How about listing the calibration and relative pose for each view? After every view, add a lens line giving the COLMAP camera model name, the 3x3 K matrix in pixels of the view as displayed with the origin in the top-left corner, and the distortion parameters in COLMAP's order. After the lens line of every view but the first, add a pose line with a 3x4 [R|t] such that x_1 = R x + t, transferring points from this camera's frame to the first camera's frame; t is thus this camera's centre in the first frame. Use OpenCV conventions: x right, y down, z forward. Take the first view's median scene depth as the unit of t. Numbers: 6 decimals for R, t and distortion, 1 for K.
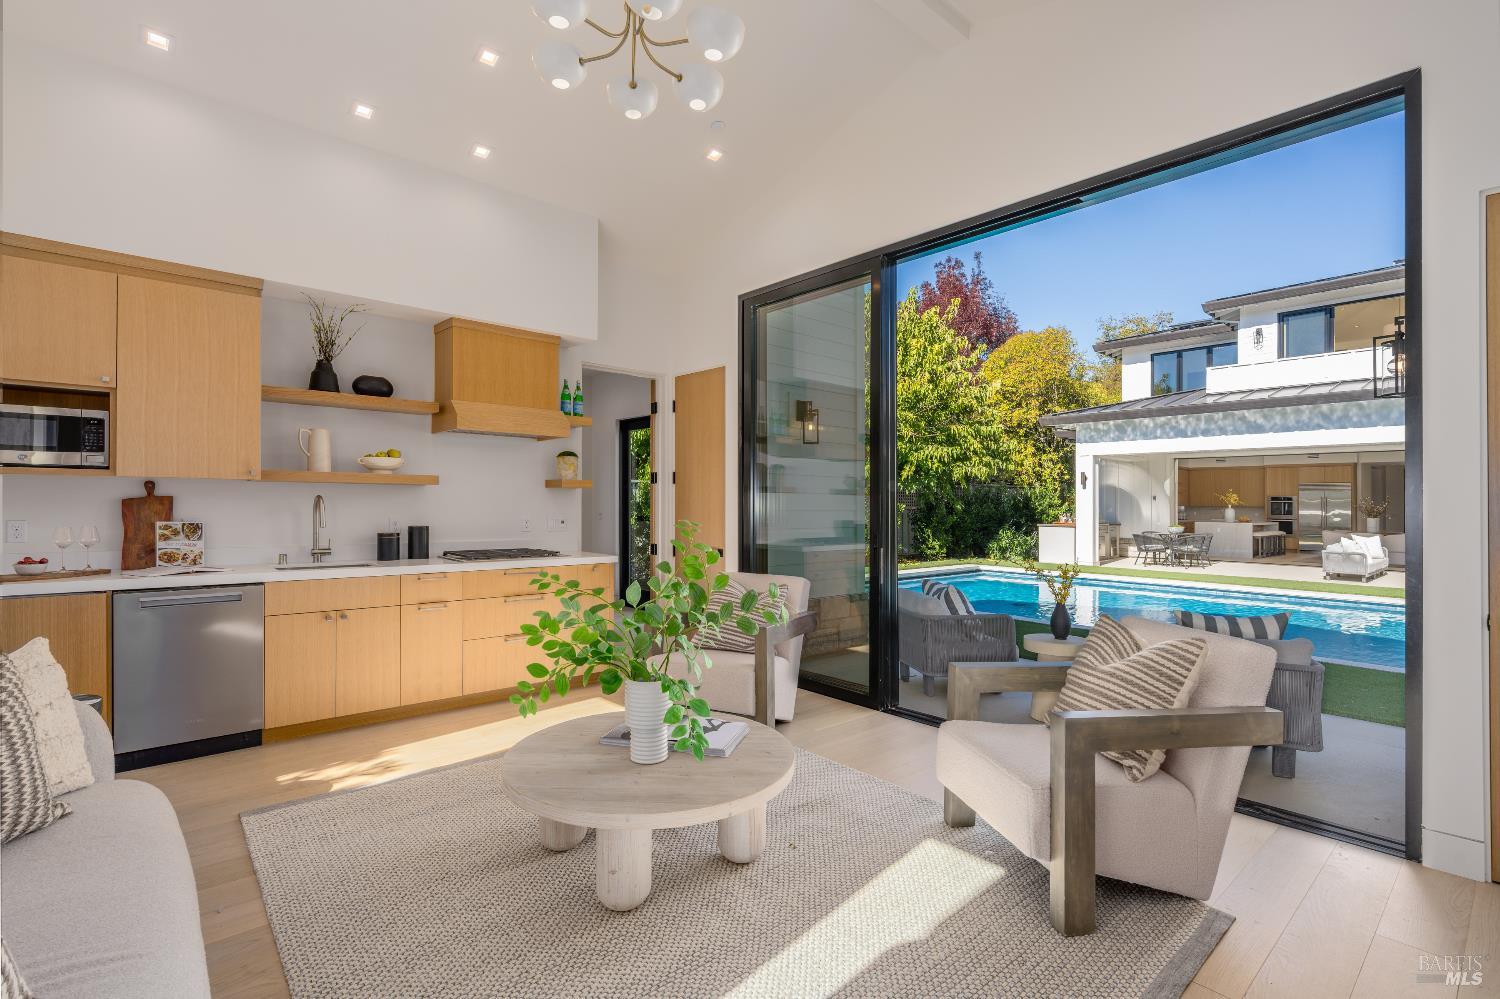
lens RADIAL K [[700.4, 0, 746.9], [0, 700.4, 505.3], [0, 0, 1]] dist [0.001197, -0.000243]
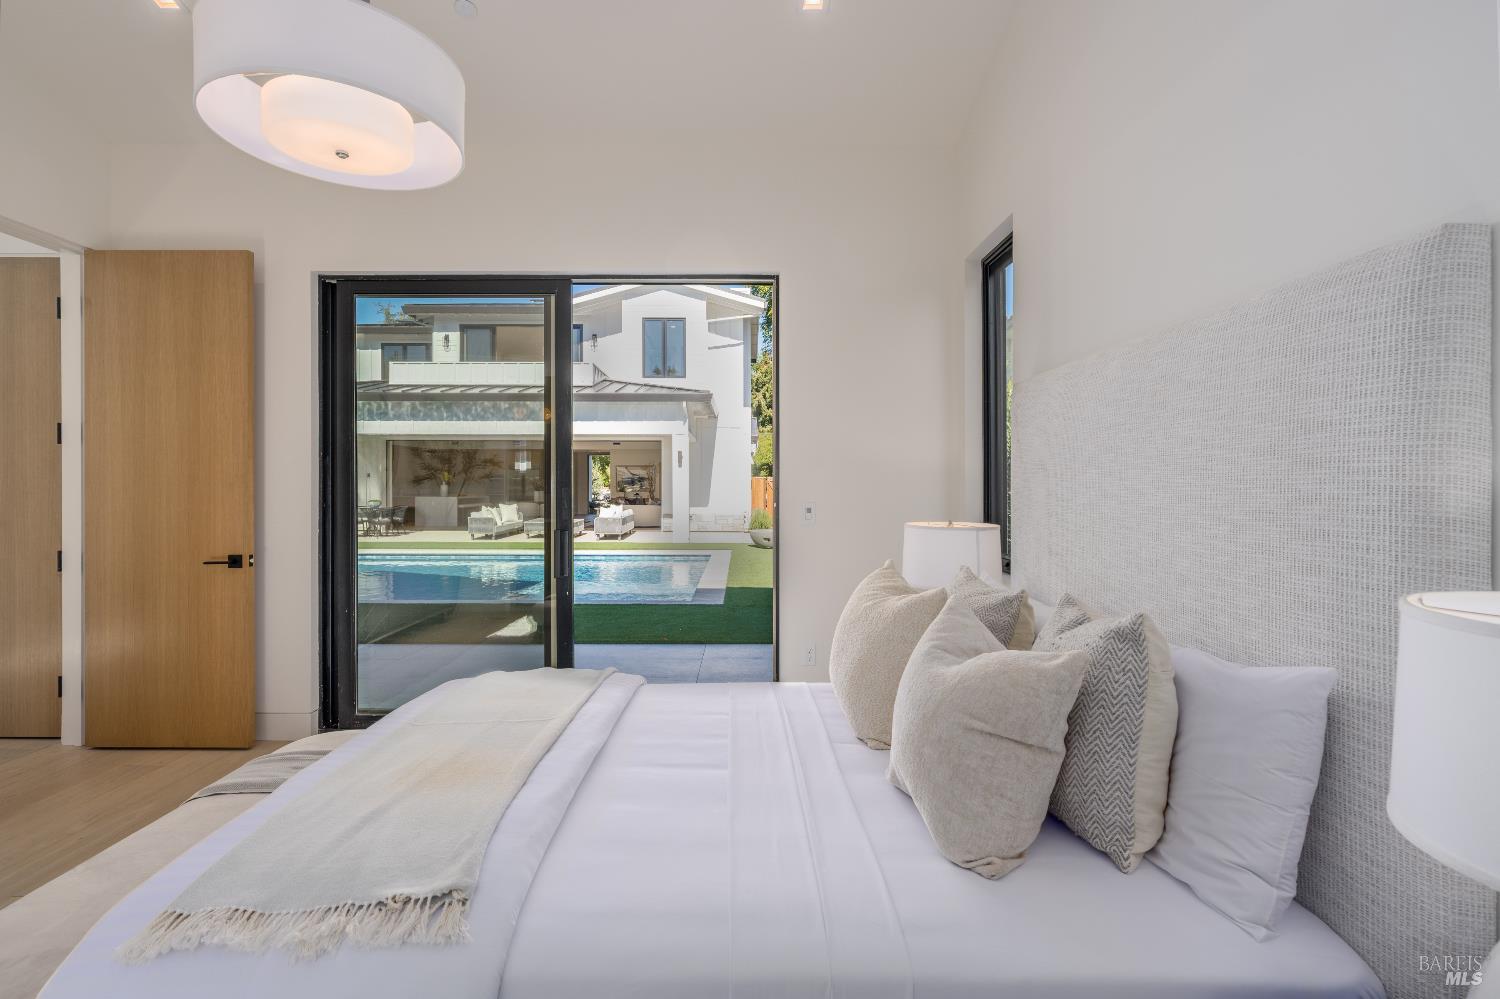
lens RADIAL K [[700.4, 0, 755.0], [0, 700.4, 479.6], [0, 0, 1]] dist [0.001197, -0.000243]
pose [[0.646965, -0.005772, 0.762497, 0.162901], [0.010271, 0.999947, -0.001146, 0.003714], [-0.762450, 0.008573, 0.646990, -0.187590]]
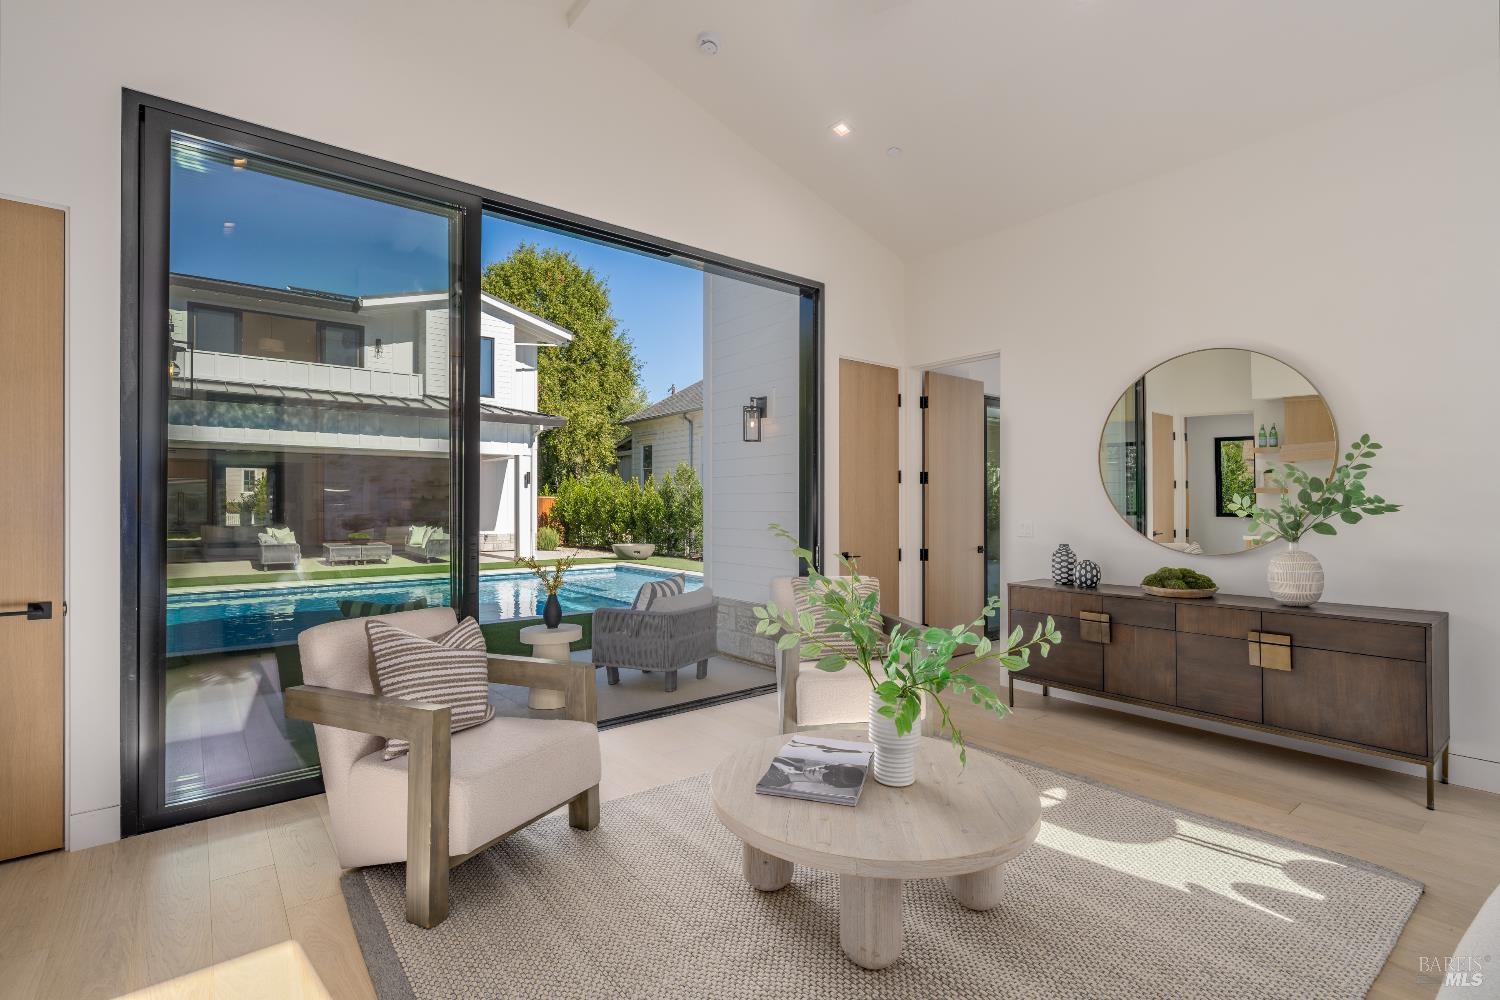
lens RADIAL K [[700.4, 0, 749.3], [0, 700.4, 497.2], [0, 0, 1]] dist [0.001197, -0.000243]
pose [[0.040205, 0.001755, 0.999190, -0.181024], [0.001724, 0.999997, -0.001826, -0.001574], [-0.999190, 0.001796, 0.040202, 0.195379]]
